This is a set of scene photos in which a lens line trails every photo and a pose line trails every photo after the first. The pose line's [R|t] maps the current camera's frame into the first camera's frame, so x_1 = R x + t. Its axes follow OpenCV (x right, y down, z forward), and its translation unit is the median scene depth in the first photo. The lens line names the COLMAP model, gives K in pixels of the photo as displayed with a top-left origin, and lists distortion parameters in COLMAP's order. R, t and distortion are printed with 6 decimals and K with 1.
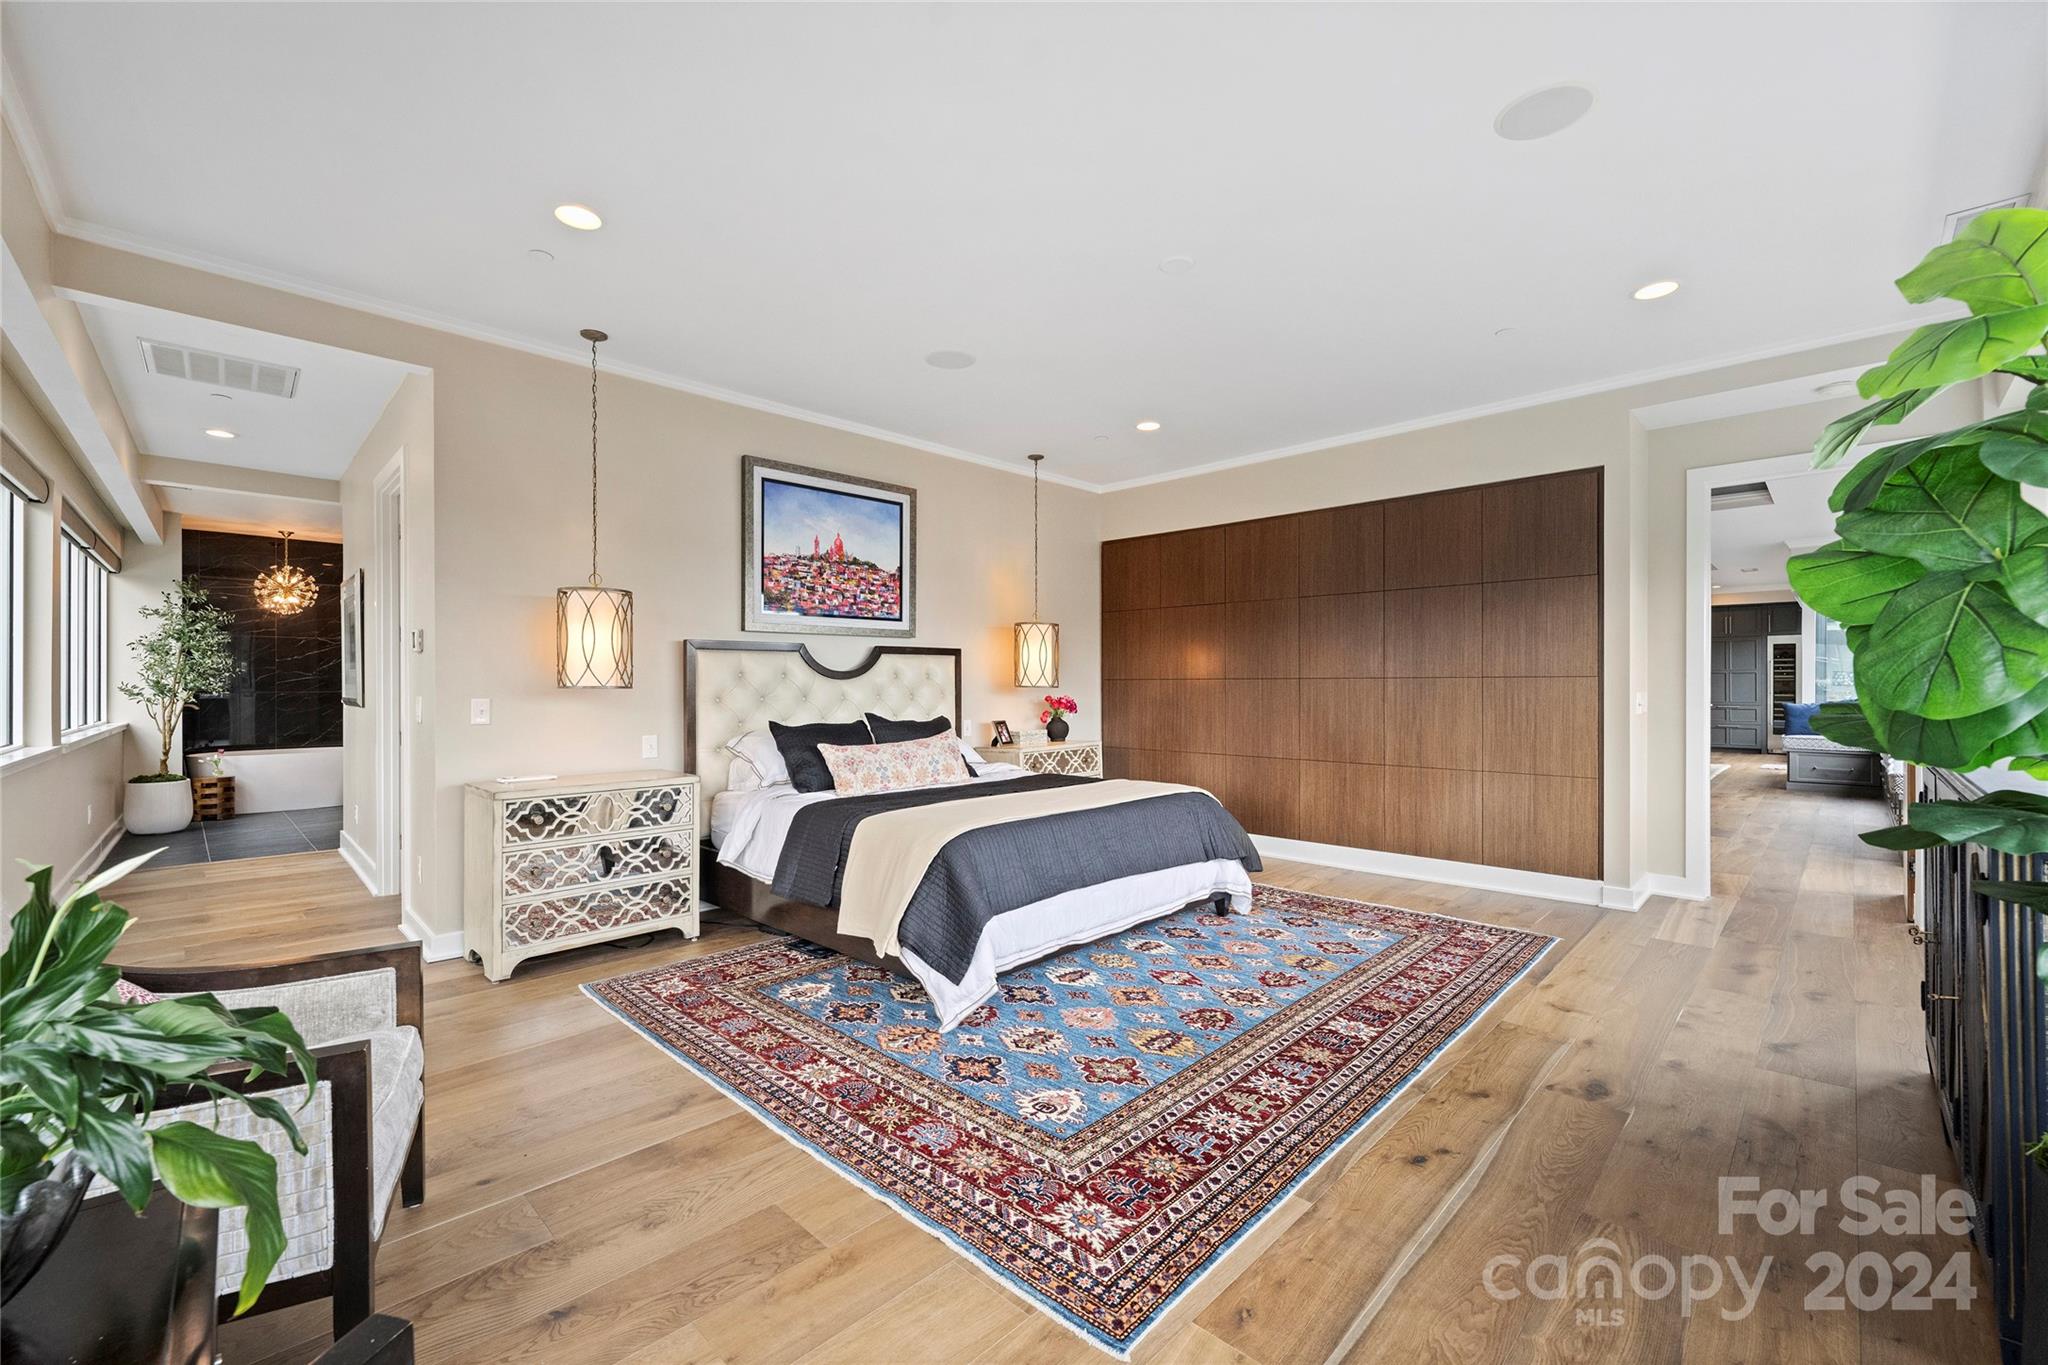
lens RADIAL K [[845.0, 0, 1019.2], [0, 845.0, 683.4], [0, 0, 1]] dist [-0.000005, -0.000698]
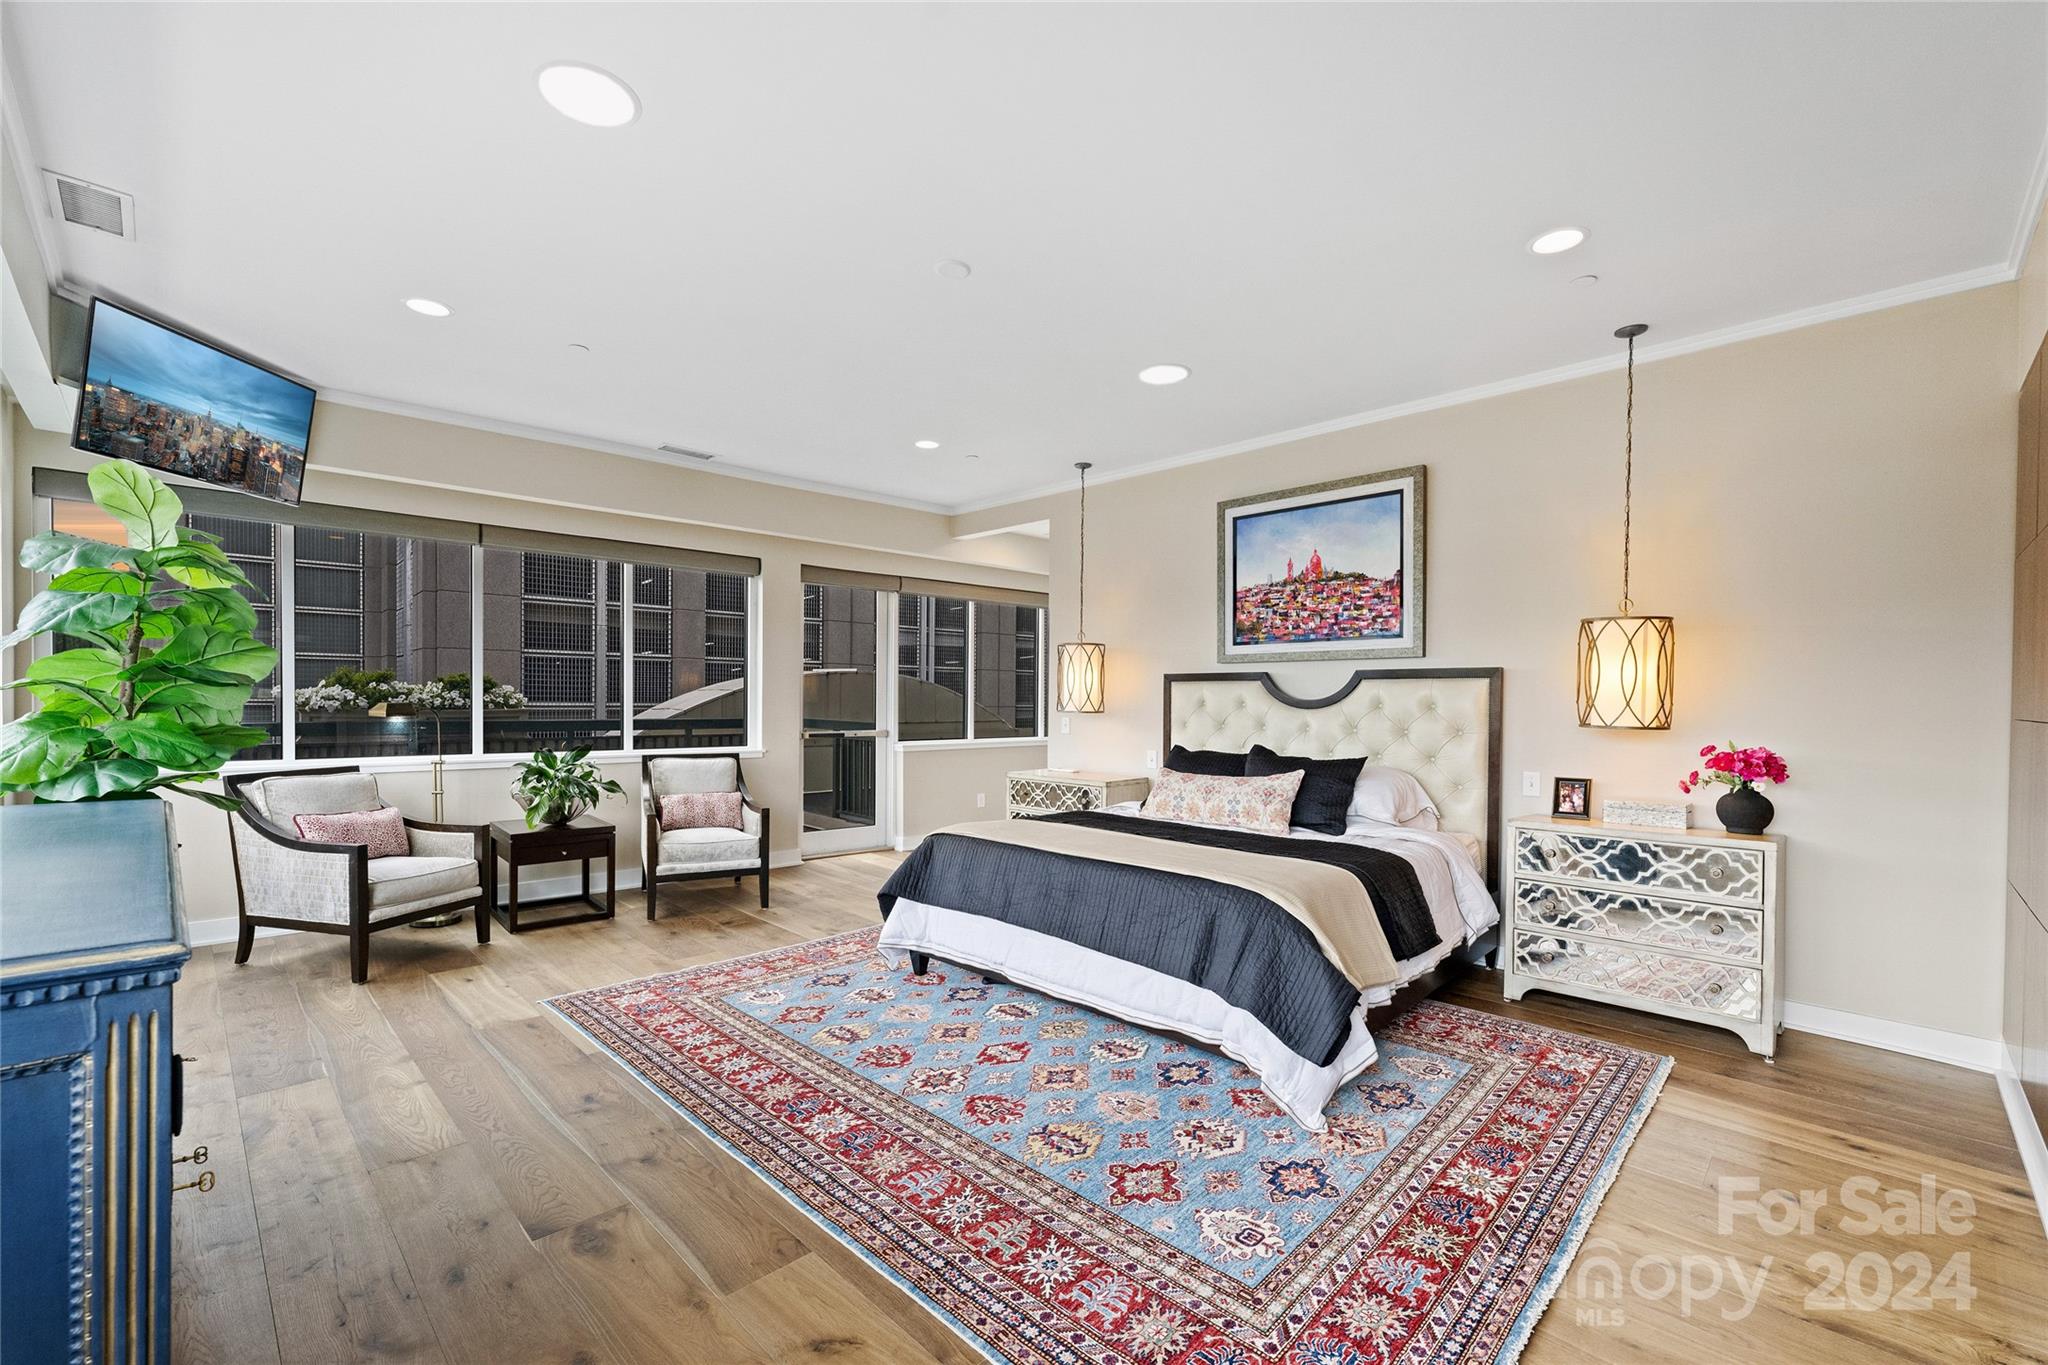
lens RADIAL K [[845.0, 0, 998.8], [0, 845.0, 705.8], [0, 0, 1]] dist [-0.000005, -0.000698]
pose [[-0.016790, 0.007527, -0.999831, 0.751269], [-0.013639, 0.999877, 0.007756, -0.011483], [0.999766, 0.013767, -0.016685, 0.716148]]
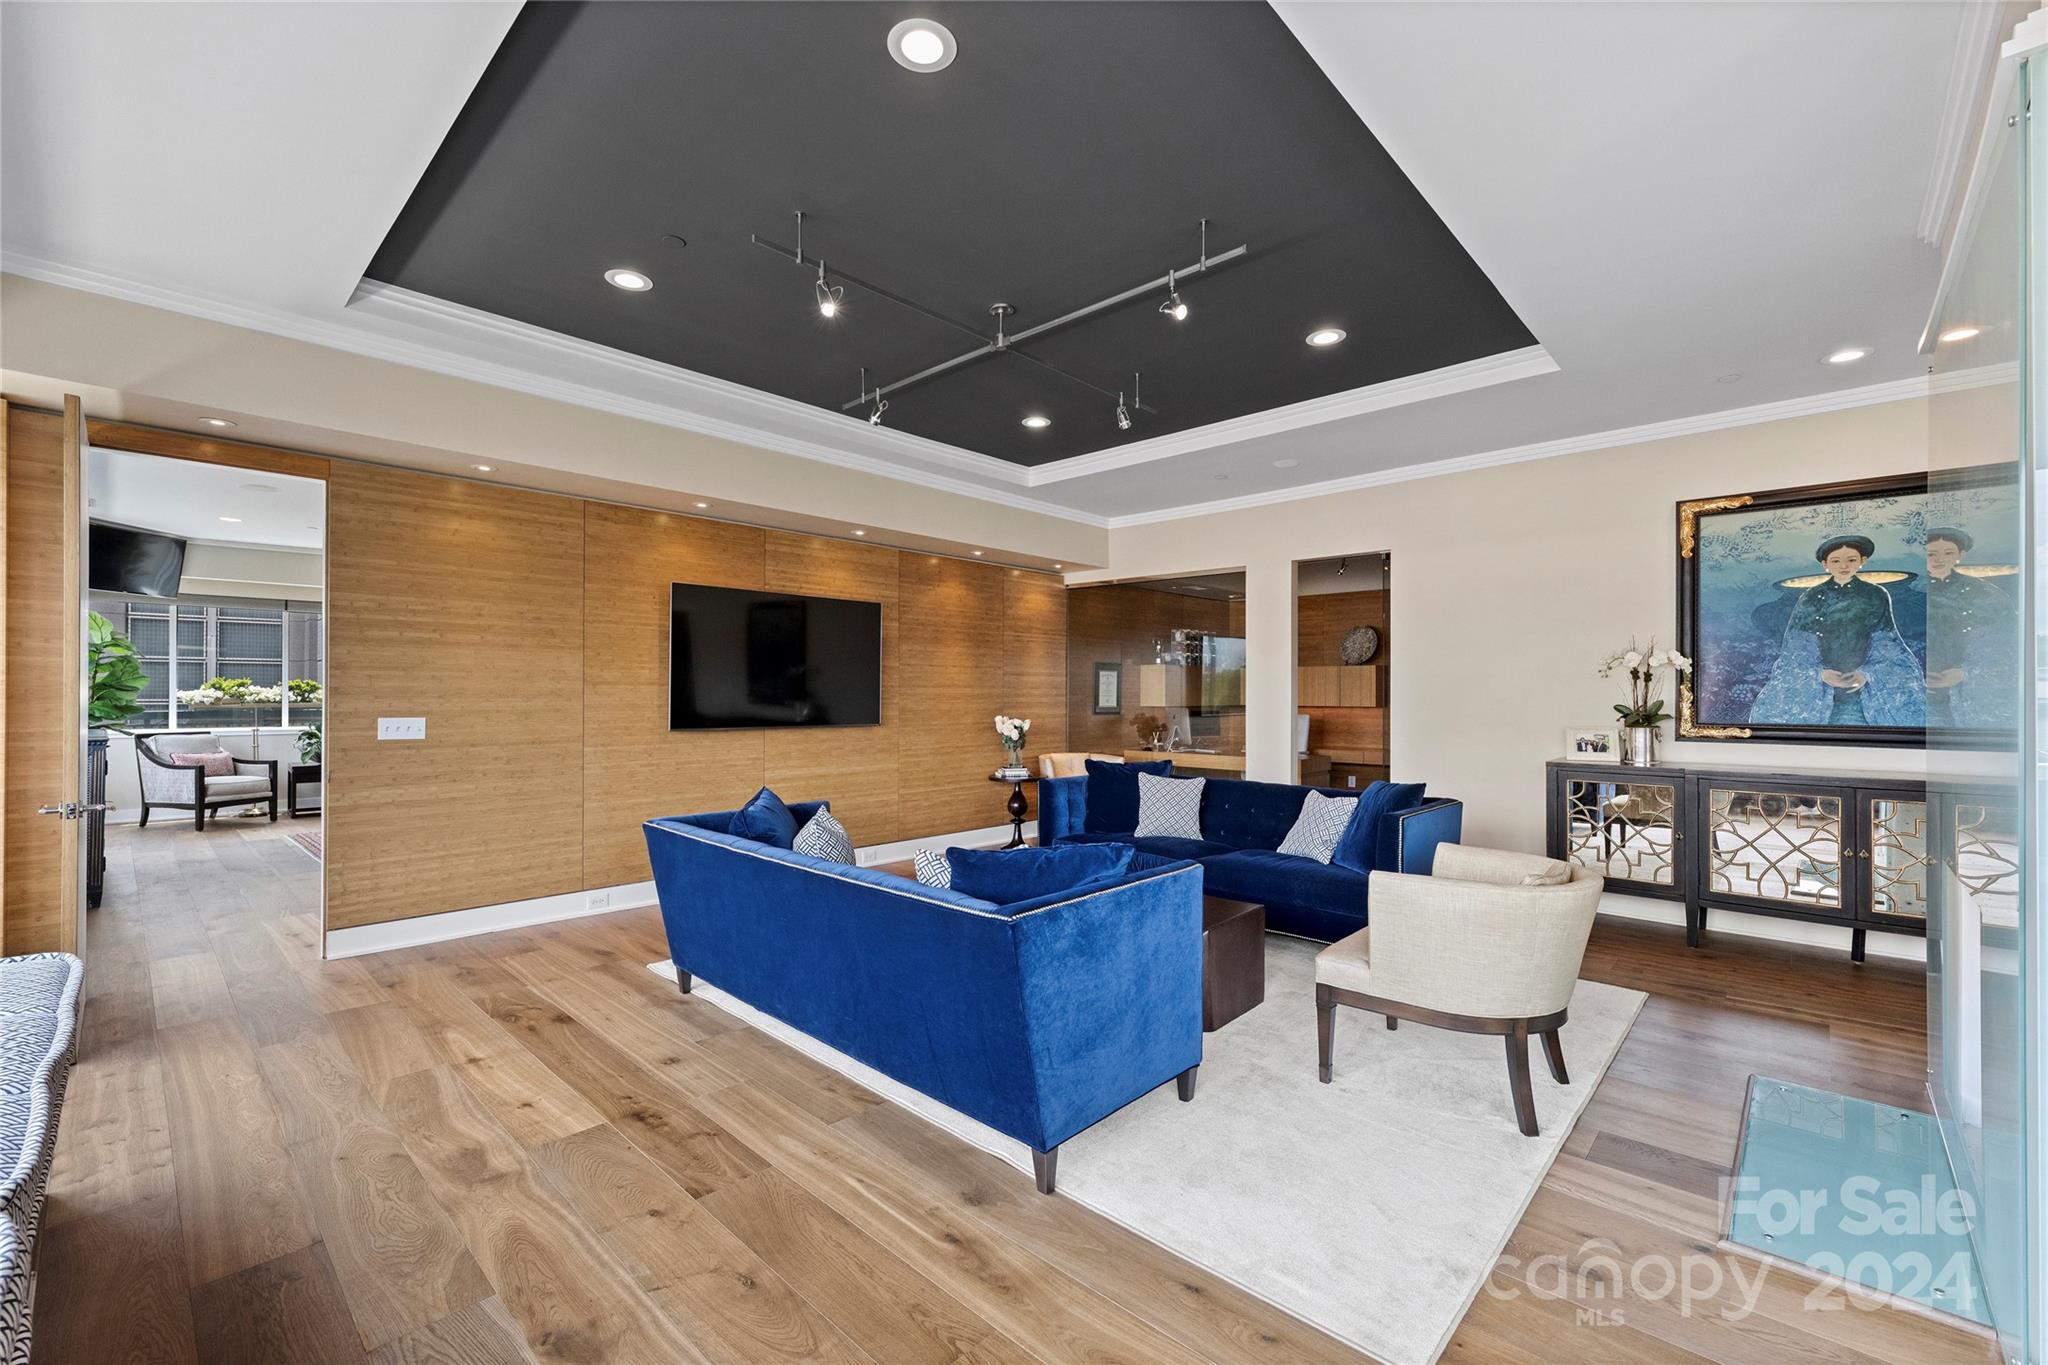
lens RADIAL K [[862.6, 0, 1011.5], [0, 862.6, 687.0], [0, 0, 1]] dist [0.001548, 0.000500]
pose [[0.010950, -0.009634, -0.999894, 1.624400], [-0.004314, 0.999944, -0.009682, -0.011315], [0.999931, 0.004419, 0.010908, 1.615731]]
